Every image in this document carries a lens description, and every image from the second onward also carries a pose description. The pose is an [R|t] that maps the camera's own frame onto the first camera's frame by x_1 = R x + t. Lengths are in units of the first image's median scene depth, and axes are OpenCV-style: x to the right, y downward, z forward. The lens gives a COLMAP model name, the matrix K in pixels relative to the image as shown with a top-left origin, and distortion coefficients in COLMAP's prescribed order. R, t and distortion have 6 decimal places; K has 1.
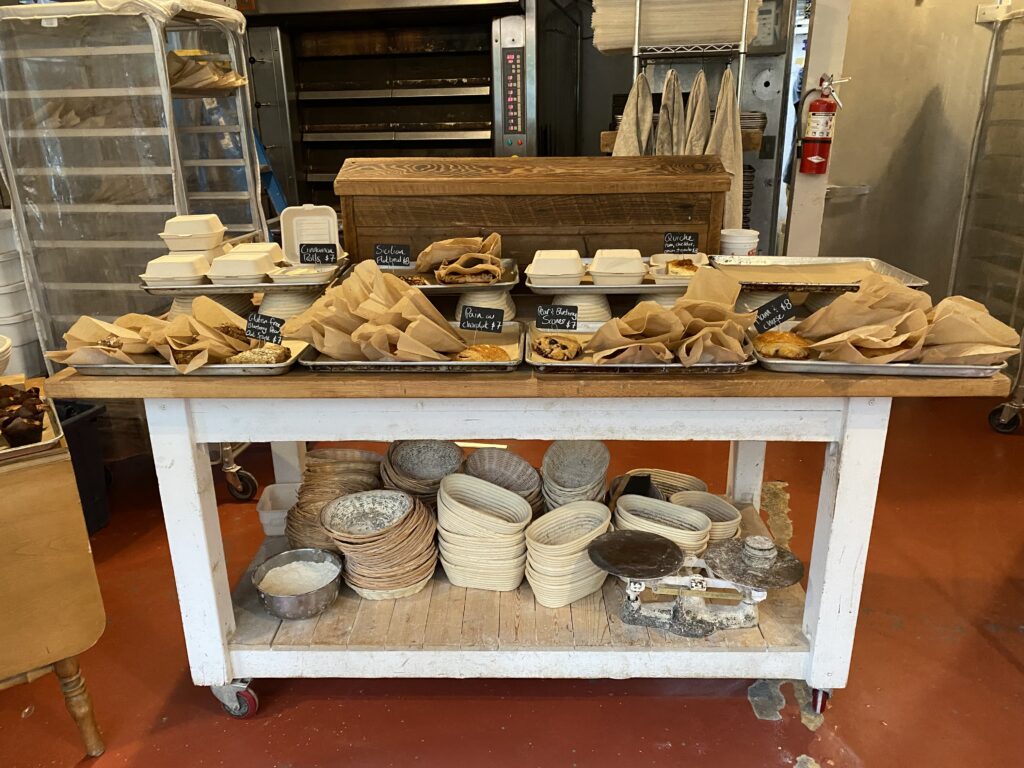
lens RADIAL K [[772.2, 0, 511.3], [0, 772.2, 383.7], [0, 0, 1]] dist [0.021795, -0.007319]
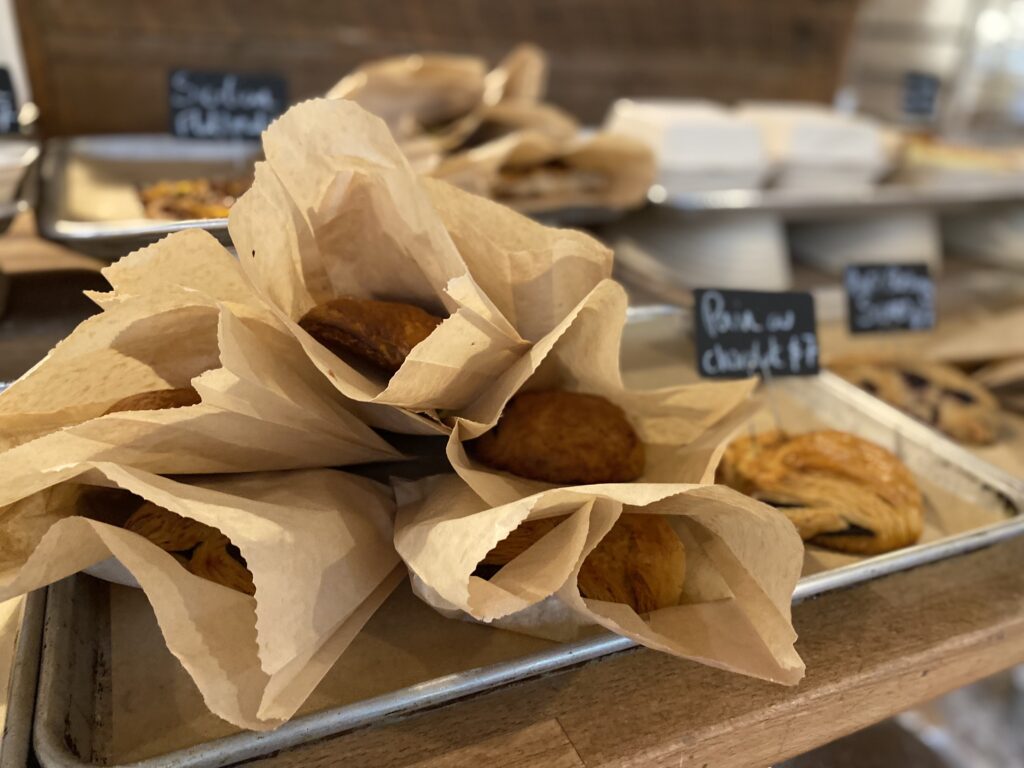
lens RADIAL K [[772.2, 0, 511.6], [0, 772.2, 384.5], [0, 0, 1]] dist [0.021795, -0.007319]
pose [[0.899195, -0.126699, 0.418802, -0.228264], [0.075159, 0.987657, 0.137423, -0.108130], [-0.431044, -0.092094, 0.897619, 0.780016]]
